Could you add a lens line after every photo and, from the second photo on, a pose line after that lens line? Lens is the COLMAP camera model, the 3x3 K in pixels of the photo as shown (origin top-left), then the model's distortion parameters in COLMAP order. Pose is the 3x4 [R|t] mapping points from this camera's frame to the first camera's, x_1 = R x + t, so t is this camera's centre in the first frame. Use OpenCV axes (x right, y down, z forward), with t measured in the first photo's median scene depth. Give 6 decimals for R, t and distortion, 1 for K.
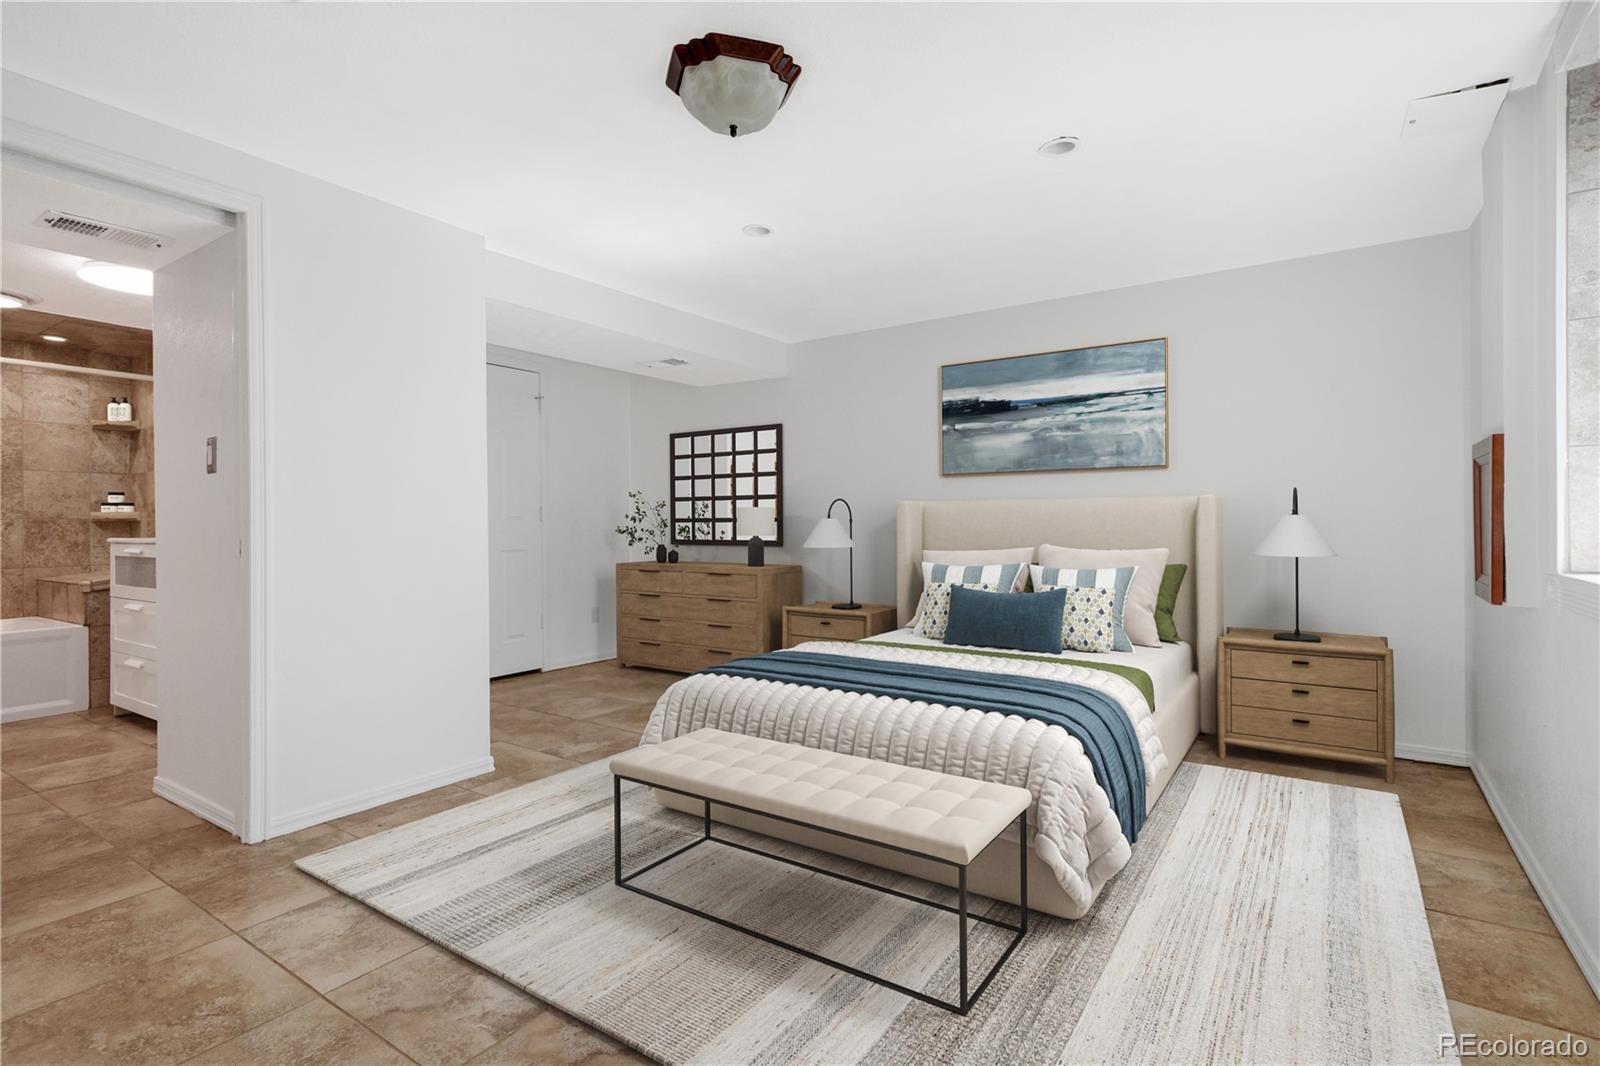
lens RADIAL K [[758.5, 0, 805.7], [0, 758.5, 518.0], [0, 0, 1]] dist [0.013372, 0.000877]
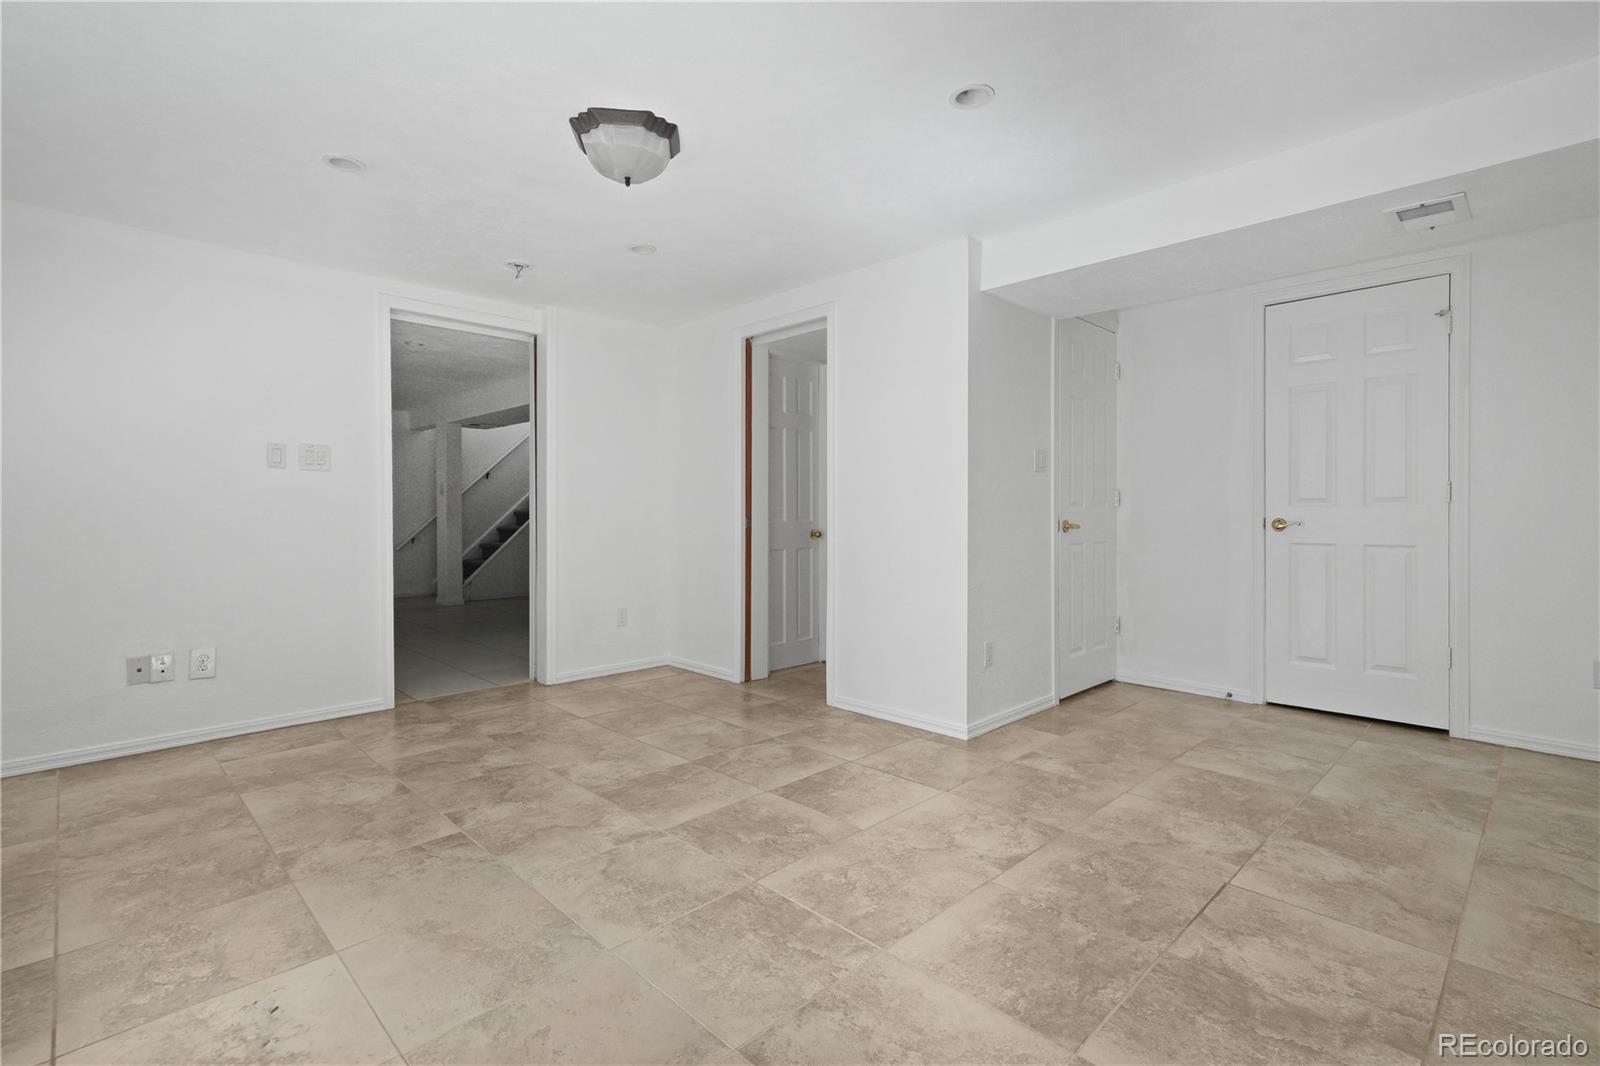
lens RADIAL K [[758.5, 0, 805.7], [0, 758.5, 518.0], [0, 0, 1]] dist [0.013372, 0.000877]
pose [[-0.198059, 0.015709, -0.980064, 0.723160], [0.010140, 0.999851, 0.013977, 0.002770], [0.980138, -0.007169, -0.198189, 1.062266]]
